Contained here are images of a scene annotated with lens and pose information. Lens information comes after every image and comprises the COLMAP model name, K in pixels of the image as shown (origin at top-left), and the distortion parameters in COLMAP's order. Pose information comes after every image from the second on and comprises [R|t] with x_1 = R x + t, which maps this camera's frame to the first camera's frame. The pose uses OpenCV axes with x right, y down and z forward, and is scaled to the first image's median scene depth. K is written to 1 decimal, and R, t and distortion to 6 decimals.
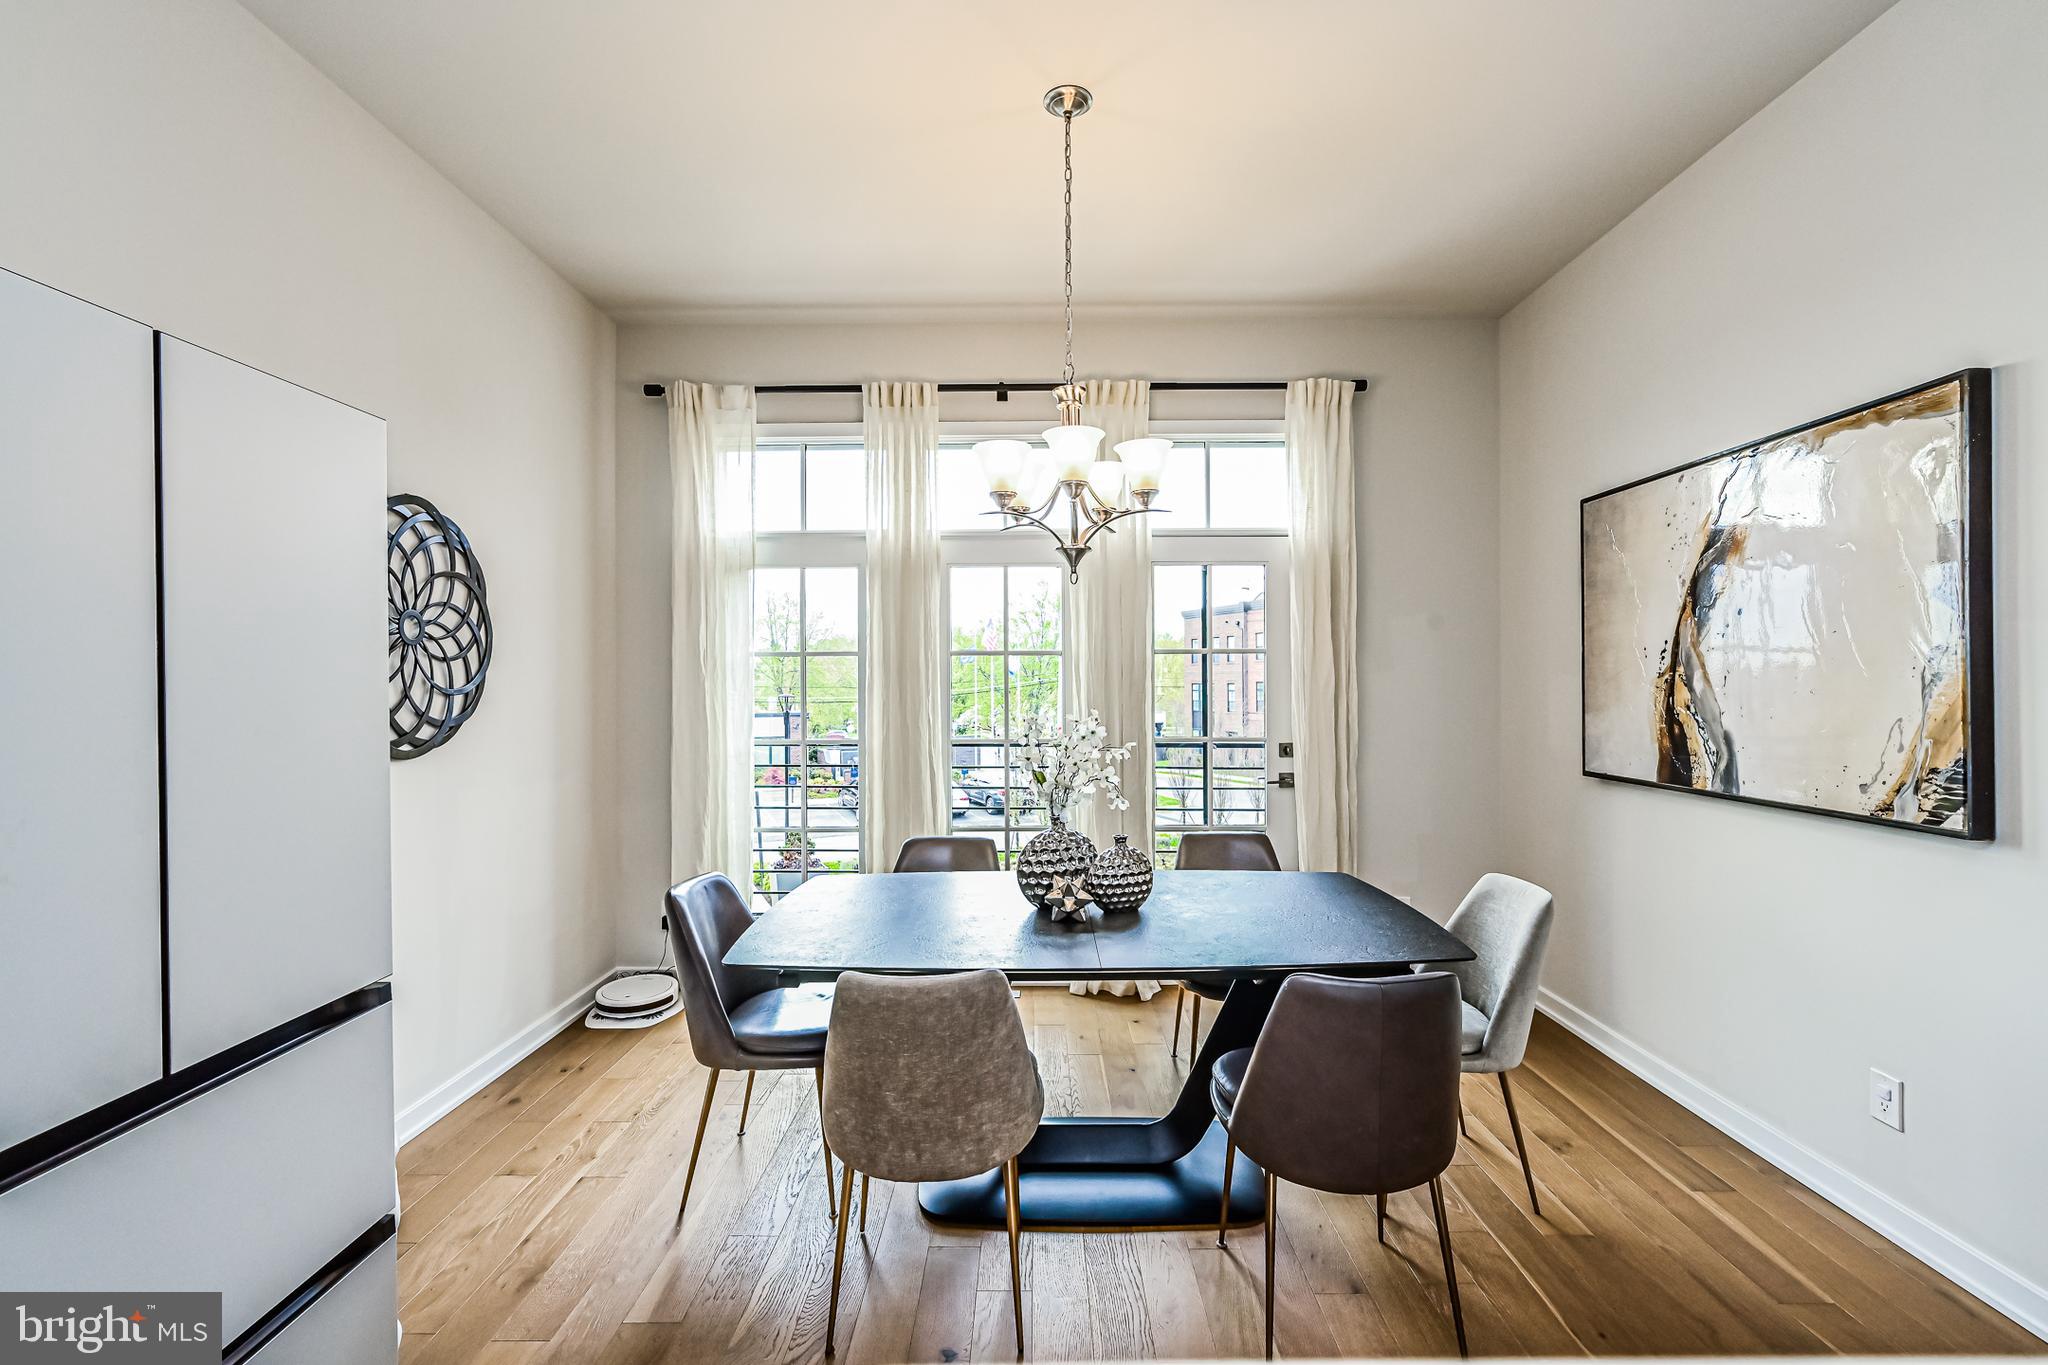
lens RADIAL K [[869.2, 0, 1025.7], [0, 869.2, 682.9], [0, 0, 1]] dist [0.000270, -0.000364]
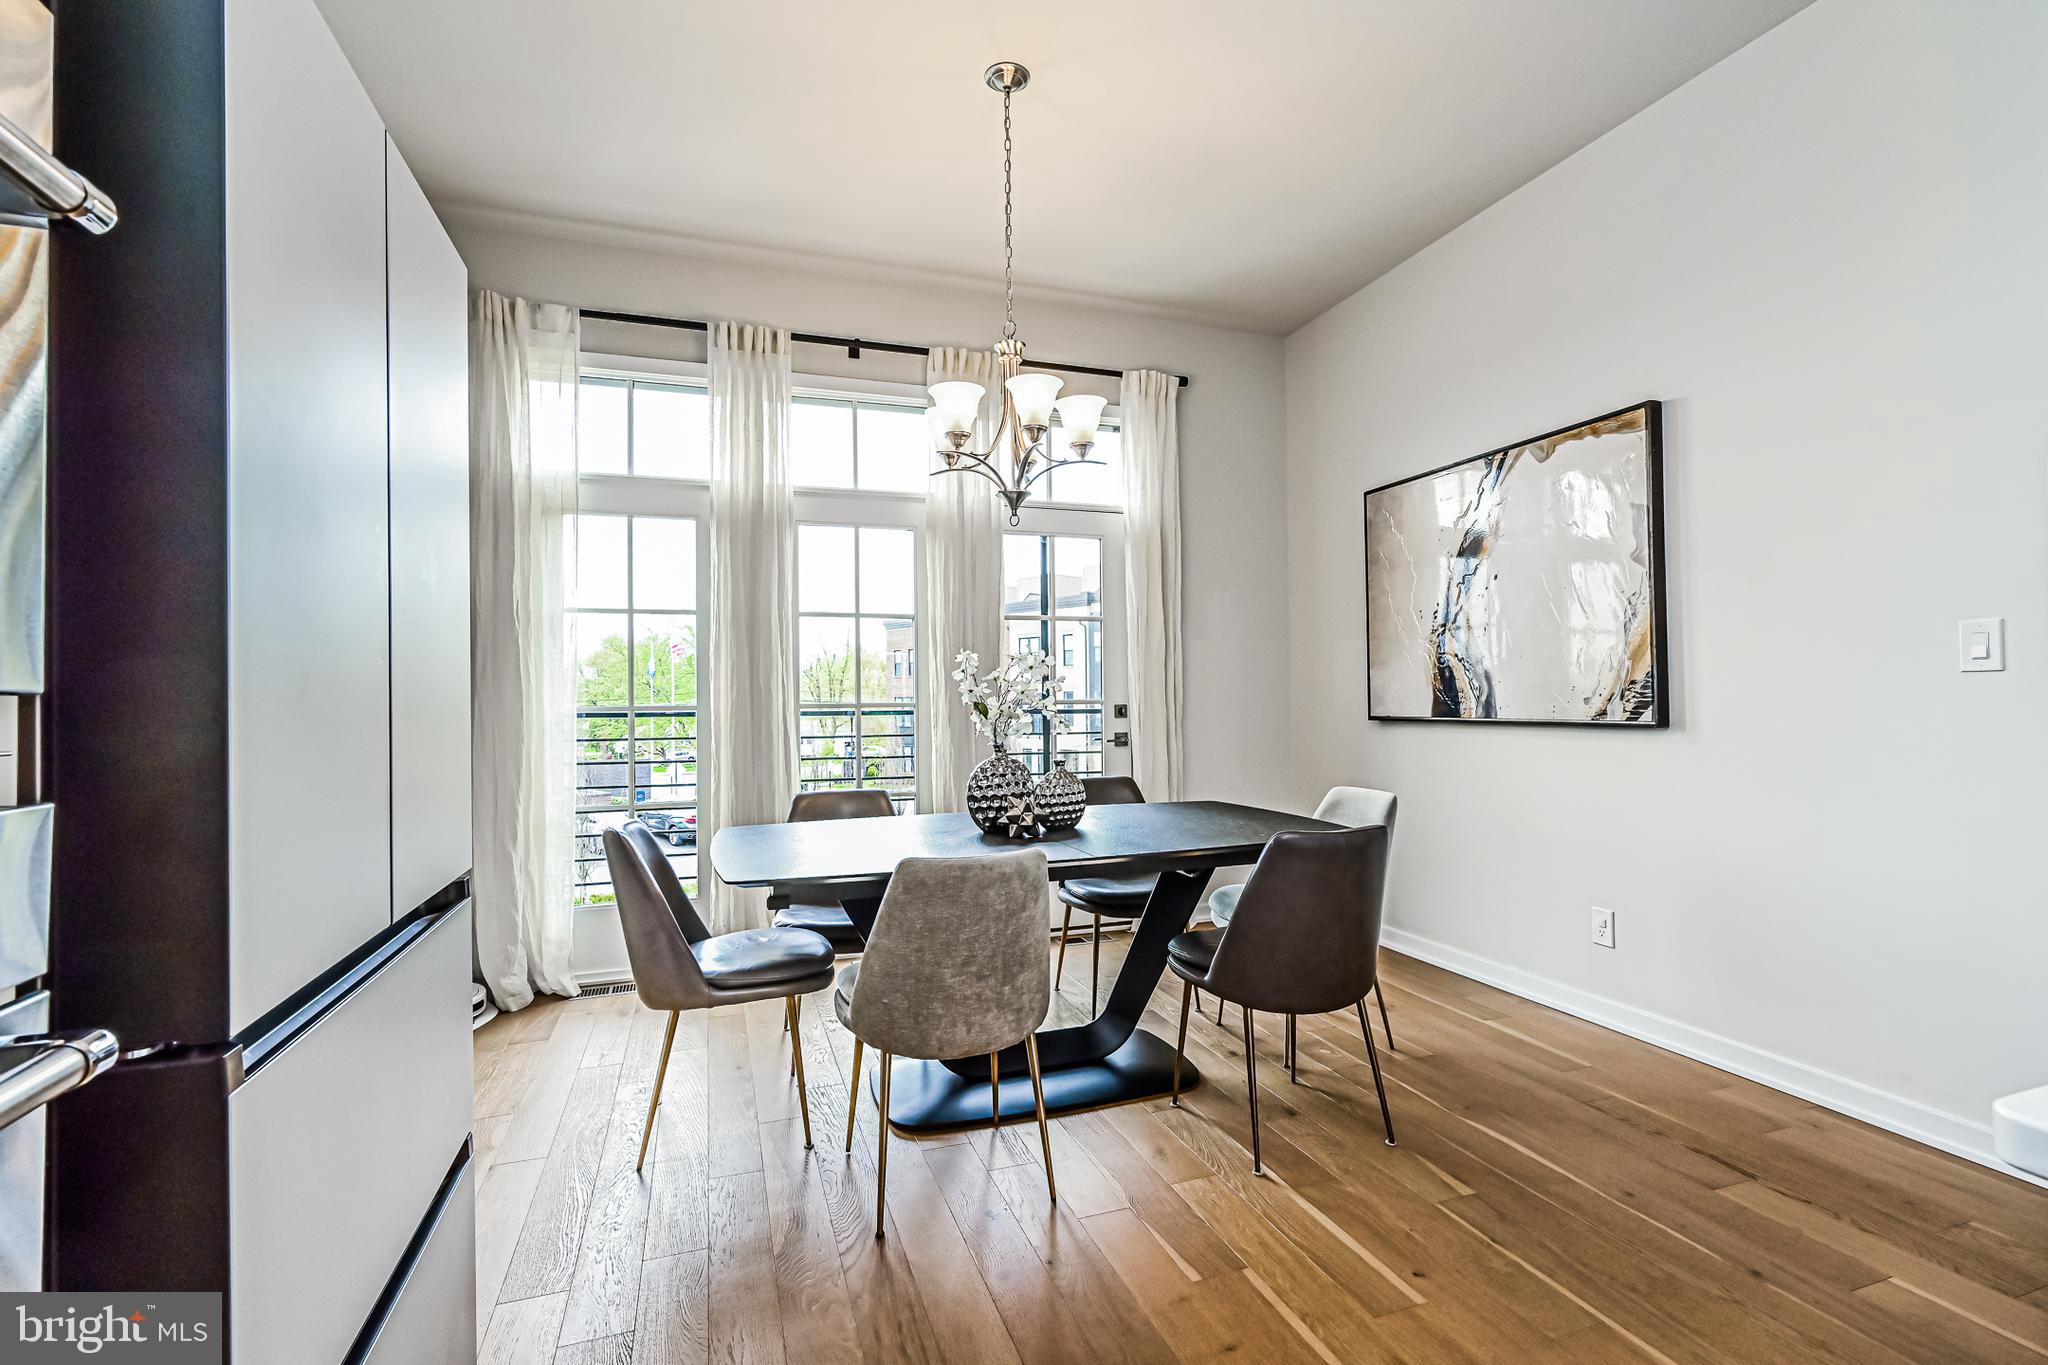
lens RADIAL K [[930.7, 0, 1027.0], [0, 930.7, 683.2], [0, 0, 1]] dist [-0.002763, 0.001231]
pose [[0.943062, 0.000369, 0.332616, -0.298621], [0.005602, 0.999840, -0.016993, 0.095078], [-0.332569, 0.017889, 0.942909, -0.074990]]
